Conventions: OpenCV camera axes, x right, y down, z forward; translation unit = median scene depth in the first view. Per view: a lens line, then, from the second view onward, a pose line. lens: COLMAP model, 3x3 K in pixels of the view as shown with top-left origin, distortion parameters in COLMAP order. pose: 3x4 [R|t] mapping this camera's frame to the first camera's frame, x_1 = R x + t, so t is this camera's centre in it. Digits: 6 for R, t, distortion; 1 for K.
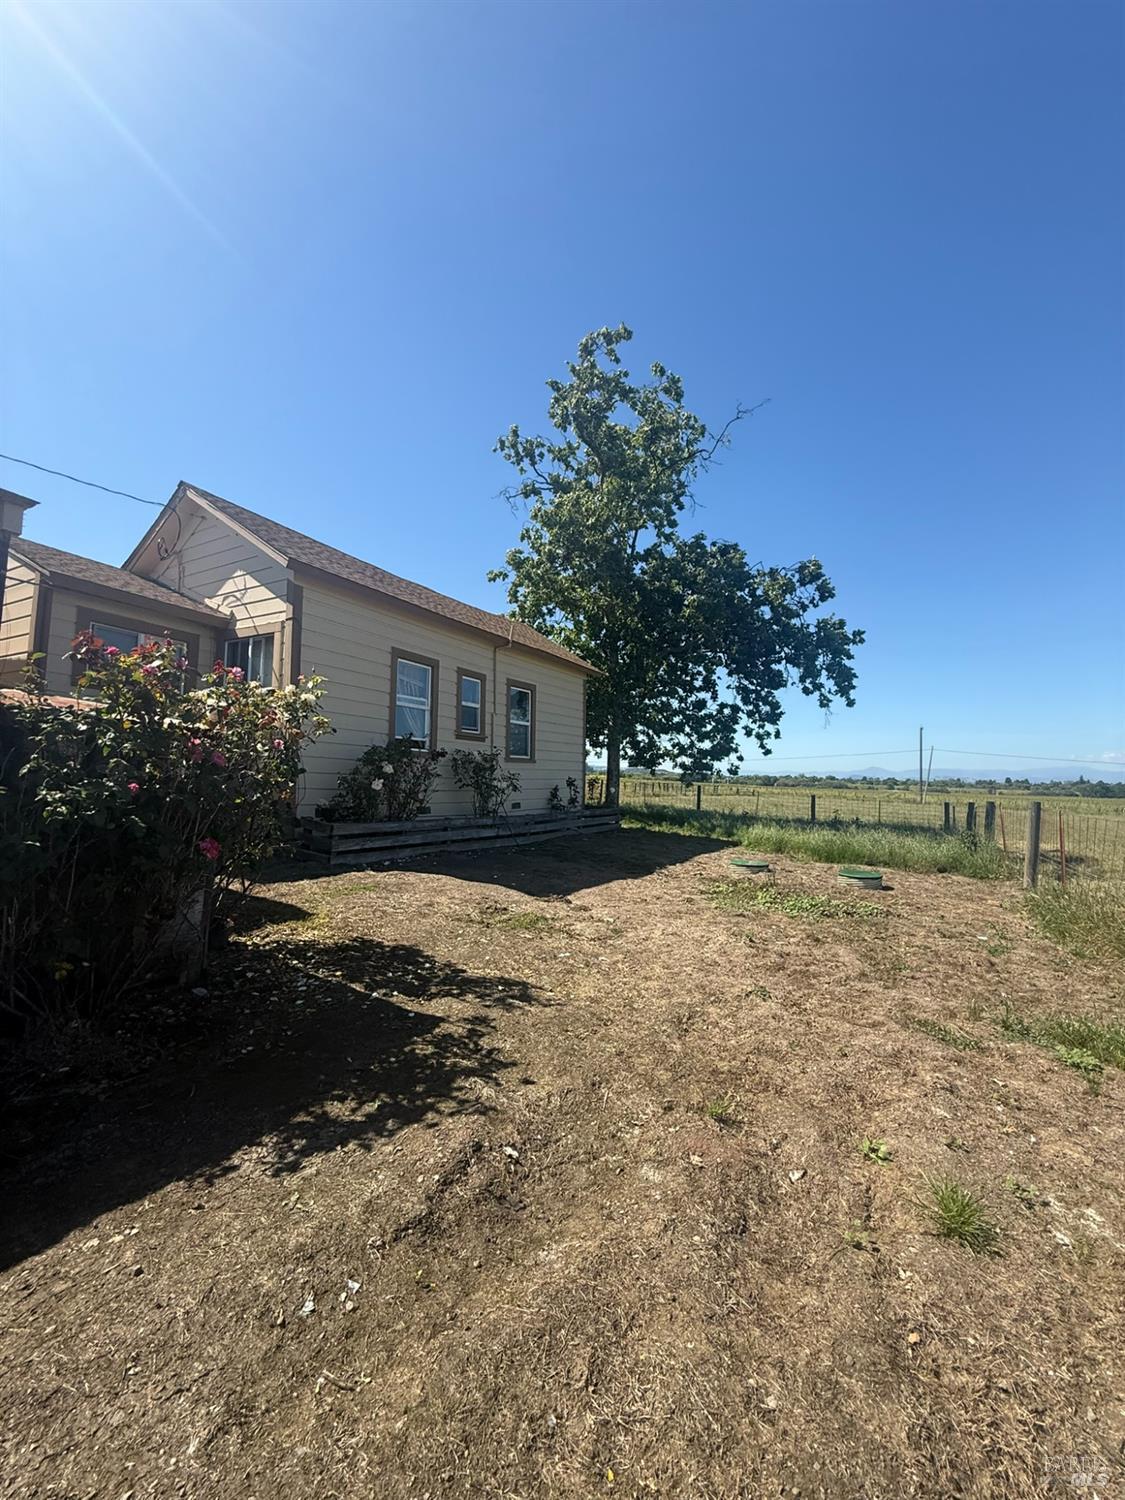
lens RADIAL K [[602.0, 0, 559.6], [0, 602.0, 748.1], [0, 0, 1]] dist [0.003550, -0.000493]
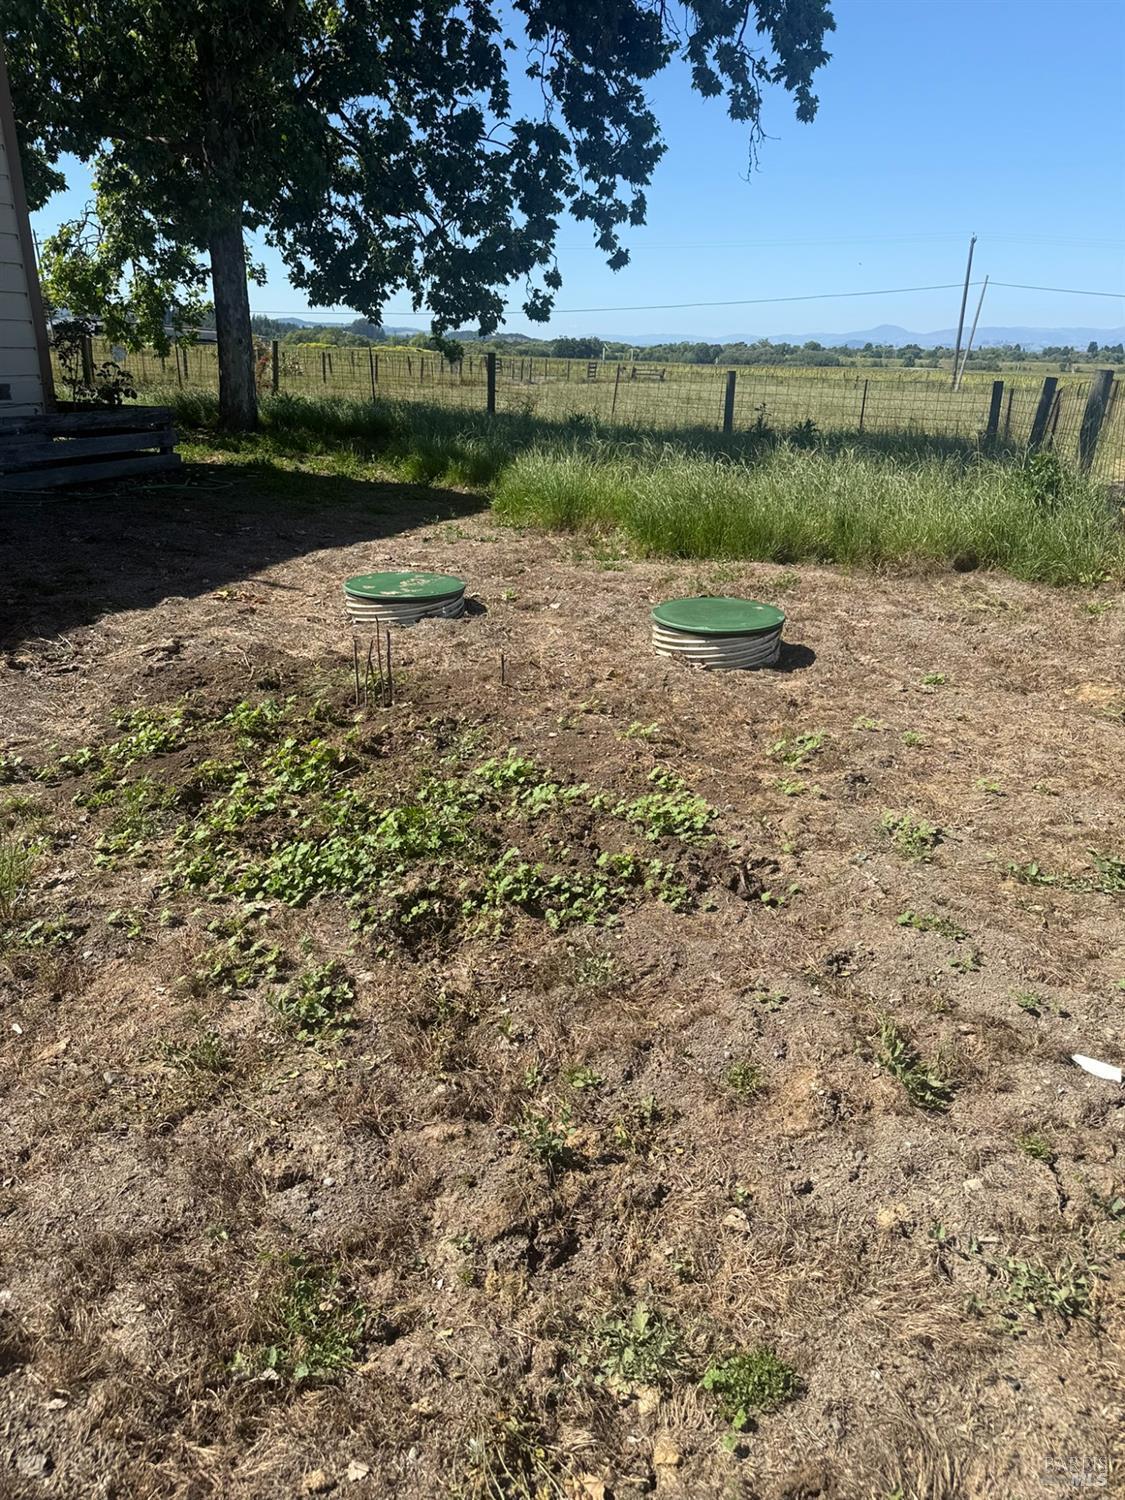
lens RADIAL K [[1036.2, 0, 560.5], [0, 1036.2, 720.3], [0, 0, 1]] dist [0.056588, -0.028995]
pose [[0.980918, -0.072659, 0.180337, 0.218451], [-0.001033, 0.925583, 0.378544, 0.038304], [-0.194422, -0.371506, 0.907845, 0.349956]]
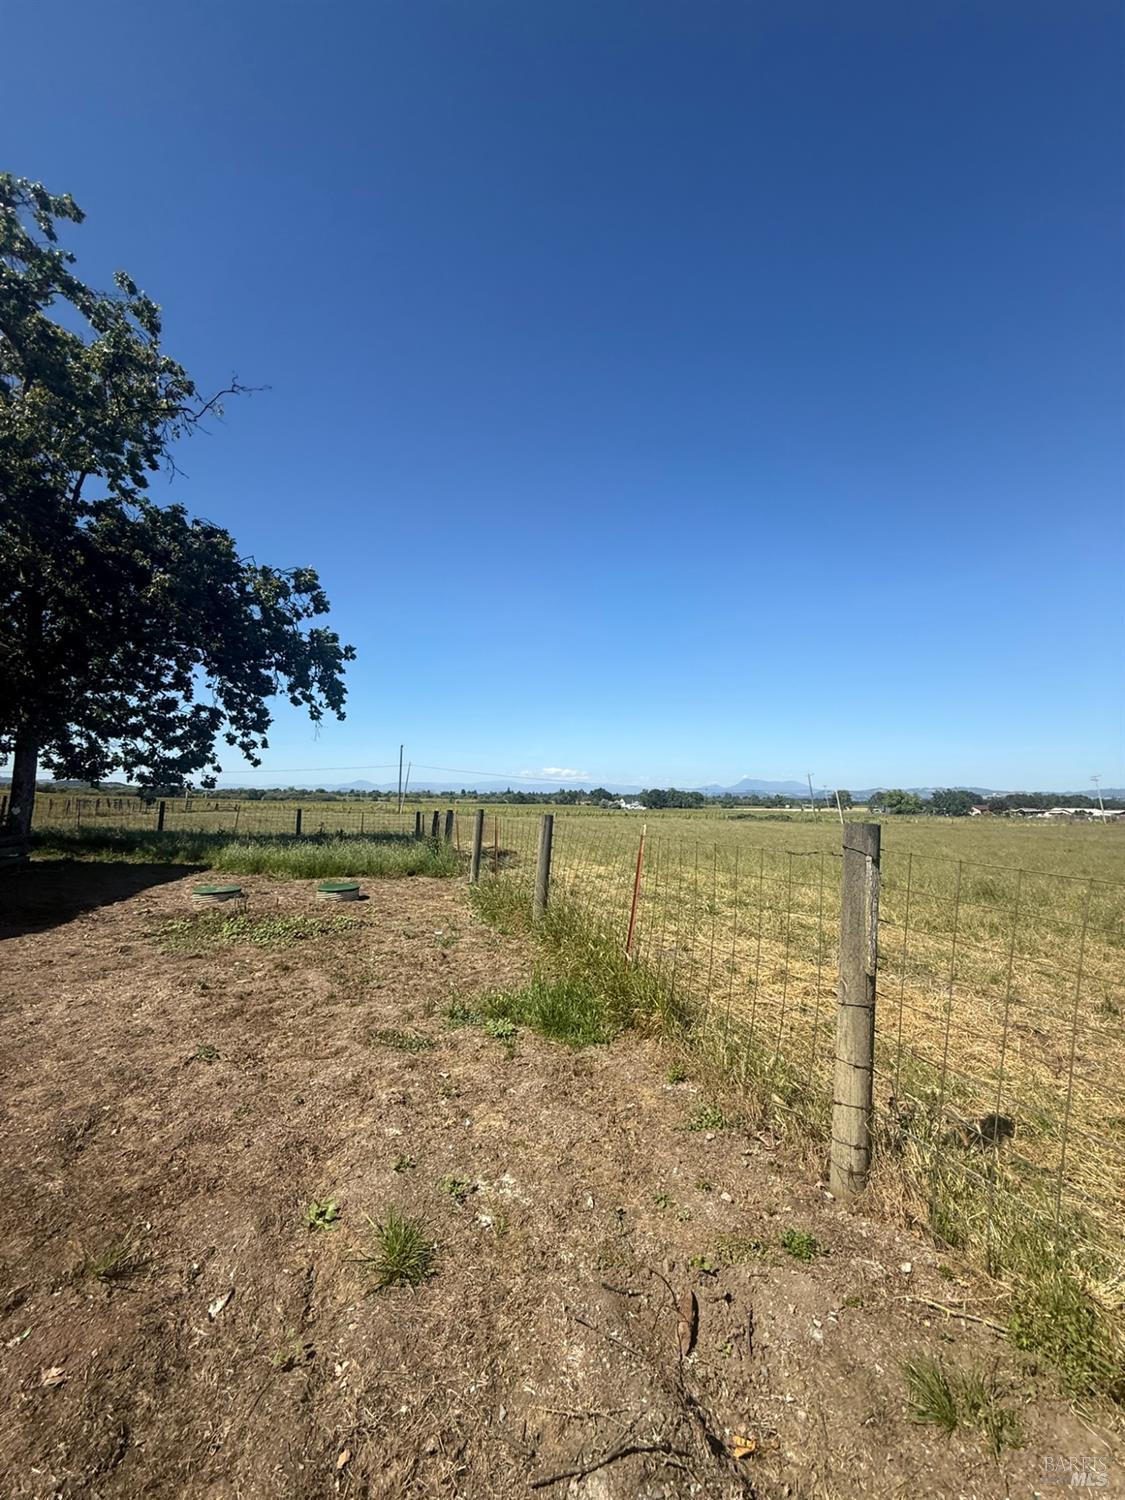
lens RADIAL K [[602.0, 0, 567.3], [0, 602.0, 741.9], [0, 0, 1]] dist [0.003550, -0.000493]
pose [[0.689747, 0.050235, 0.722306, 0.017902], [-0.027316, 0.998685, -0.043372, 0.001158], [-0.723535, 0.010186, 0.690213, 0.022888]]
